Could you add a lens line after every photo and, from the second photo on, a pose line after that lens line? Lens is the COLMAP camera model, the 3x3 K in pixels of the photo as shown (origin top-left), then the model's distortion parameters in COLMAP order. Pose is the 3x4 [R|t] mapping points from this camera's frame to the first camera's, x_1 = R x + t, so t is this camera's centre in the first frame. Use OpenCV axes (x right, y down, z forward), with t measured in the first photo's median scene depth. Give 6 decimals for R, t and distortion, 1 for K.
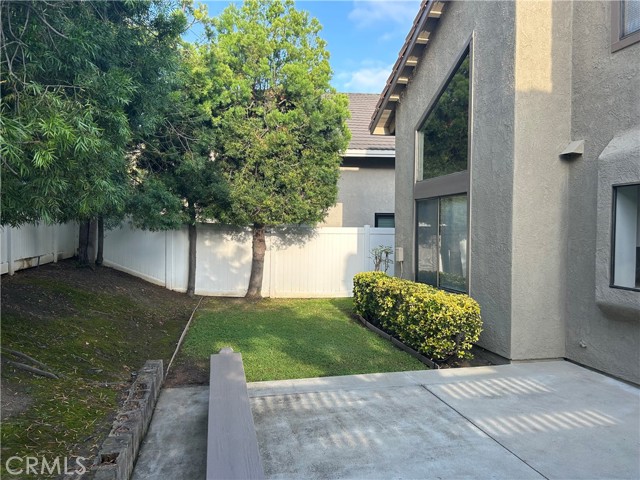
lens RADIAL K [[479.8, 0, 319.4], [0, 479.8, 239.2], [0, 0, 1]] dist [0.049774, -0.062330]
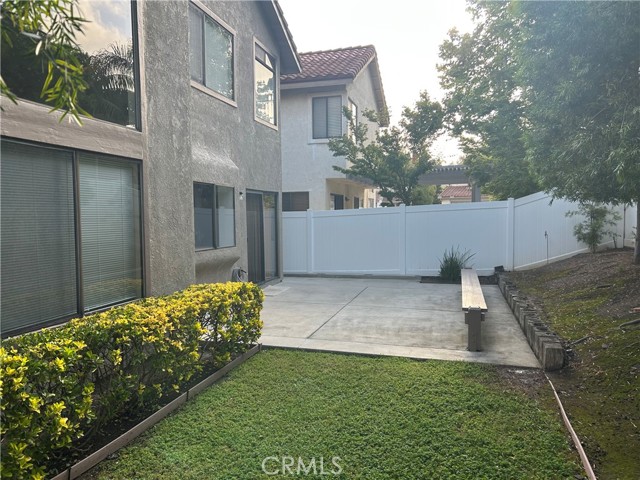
lens RADIAL K [[479.8, 0, 319.8], [0, 479.8, 239.9], [0, 0, 1]] dist [0.049774, -0.062330]
pose [[-0.877466, -0.012209, 0.479484, -0.393952], [0.022683, 0.997501, 0.066910, -0.025384], [-0.479102, 0.069587, -0.874996, 2.036413]]
